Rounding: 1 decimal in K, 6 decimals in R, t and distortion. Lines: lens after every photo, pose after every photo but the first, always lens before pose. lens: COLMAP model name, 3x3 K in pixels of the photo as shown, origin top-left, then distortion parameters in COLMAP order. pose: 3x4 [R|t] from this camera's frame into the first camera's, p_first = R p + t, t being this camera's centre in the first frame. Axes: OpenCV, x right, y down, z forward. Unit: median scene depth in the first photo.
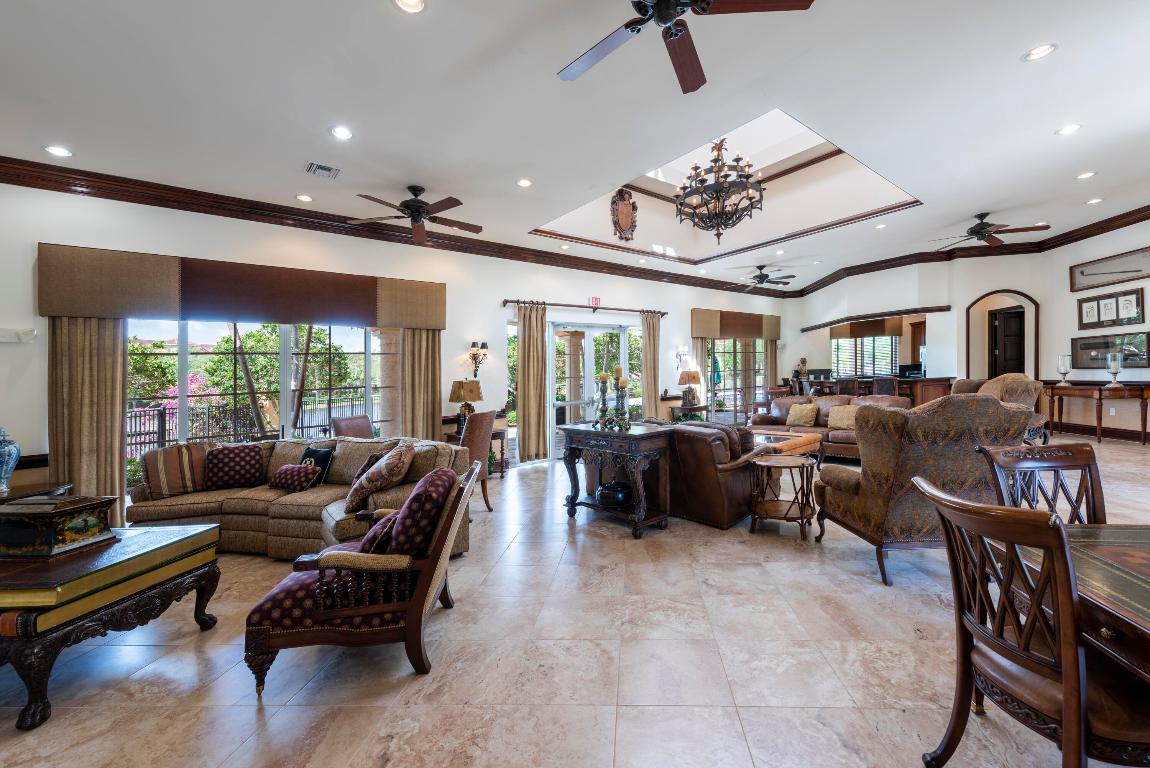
lens RADIAL K [[478.4, 0, 575.0], [0, 478.4, 384.0], [0, 0, 1]] dist [-0.000653, -0.000035]
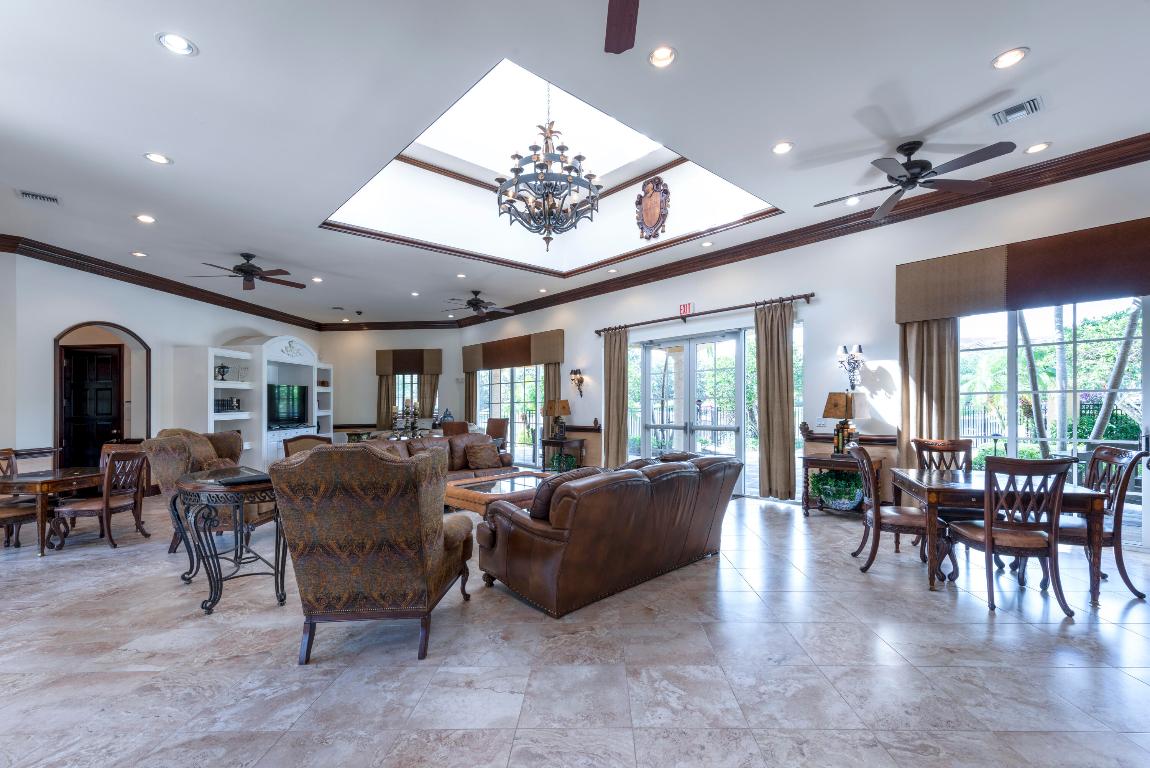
lens RADIAL K [[493.7, 0, 575.0], [0, 493.7, 384.0], [0, 0, 1]] dist [0.000060, -0.000024]
pose [[0.055795, 0.009607, -0.998396, 0.890937], [0.007935, 0.999918, 0.010065, -0.052742], [0.998411, -0.008484, 0.055714, 0.761770]]
